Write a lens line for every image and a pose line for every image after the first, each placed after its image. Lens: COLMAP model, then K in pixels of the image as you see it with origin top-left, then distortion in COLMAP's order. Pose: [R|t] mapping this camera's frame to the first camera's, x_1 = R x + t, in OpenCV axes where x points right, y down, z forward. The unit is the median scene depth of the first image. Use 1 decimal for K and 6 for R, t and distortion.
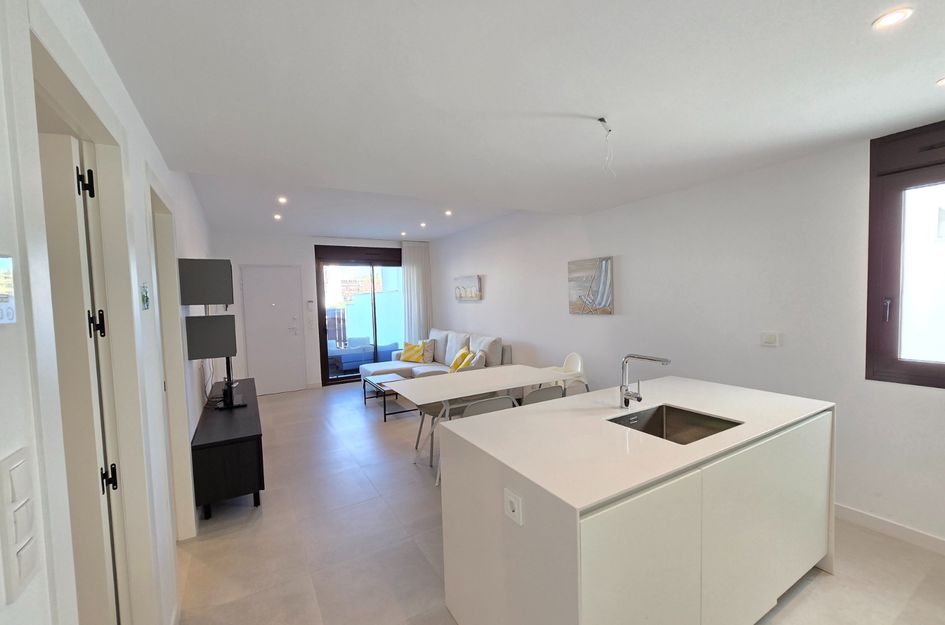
lens RADIAL K [[385.9, 0, 470.8], [0, 385.9, 317.0], [0, 0, 1]] dist [-0.001723, -0.000259]
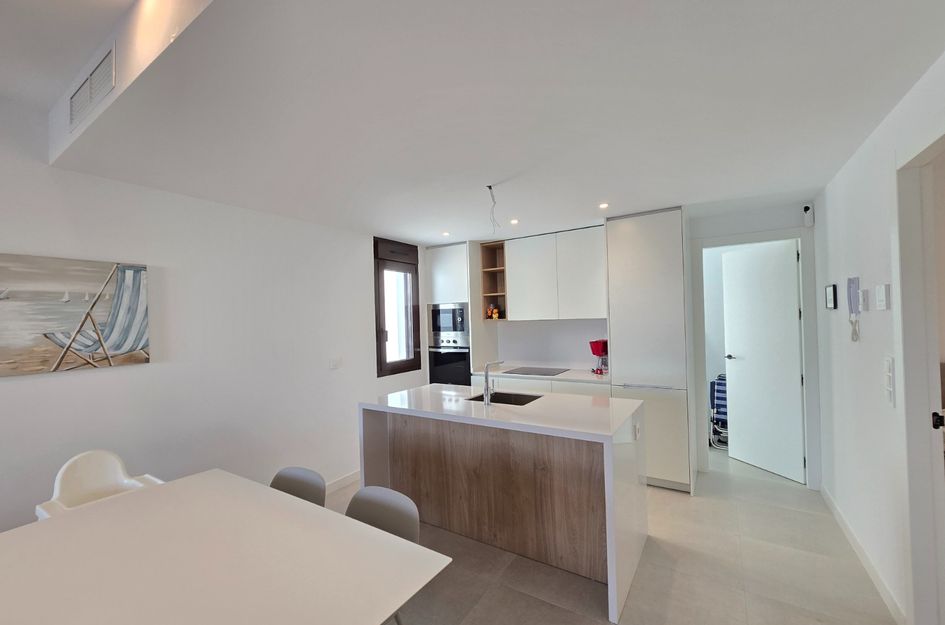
lens RADIAL K [[385.9, 0, 470.8], [0, 385.9, 317.0], [0, 0, 1]] dist [-0.001723, -0.000259]
pose [[-0.447103, 0.050332, 0.893065, -0.254242], [0.088671, 0.995992, -0.011741, -0.016891], [-0.890077, 0.073940, -0.449774, 0.537764]]
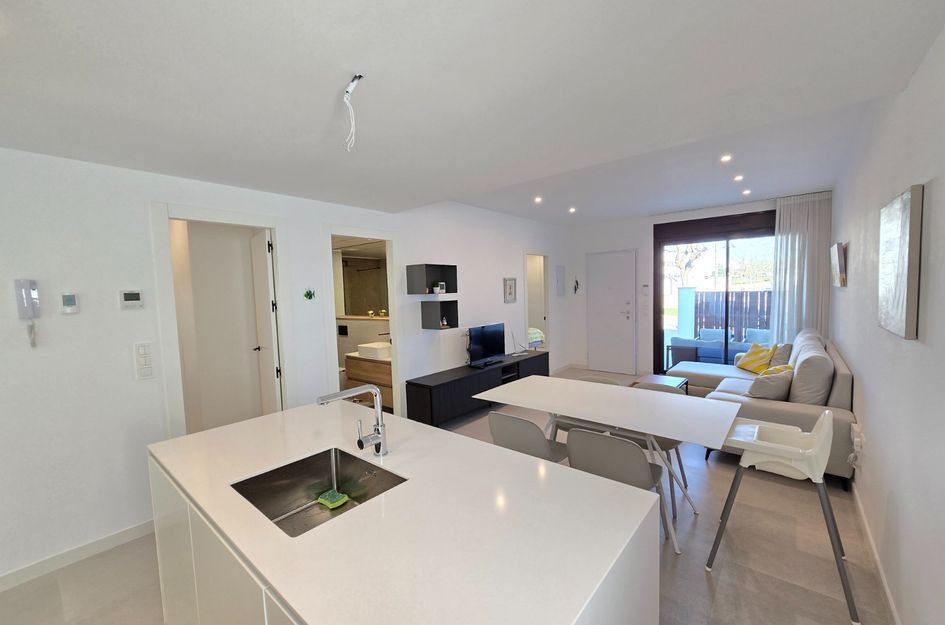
lens RADIAL K [[385.9, 0, 470.8], [0, 385.9, 317.0], [0, 0, 1]] dist [-0.001723, -0.000259]
pose [[0.339018, 0.082565, -0.937150, 0.378535], [-0.024874, 0.996580, 0.078803, -0.030563], [0.940451, -0.003405, 0.339913, 0.300421]]
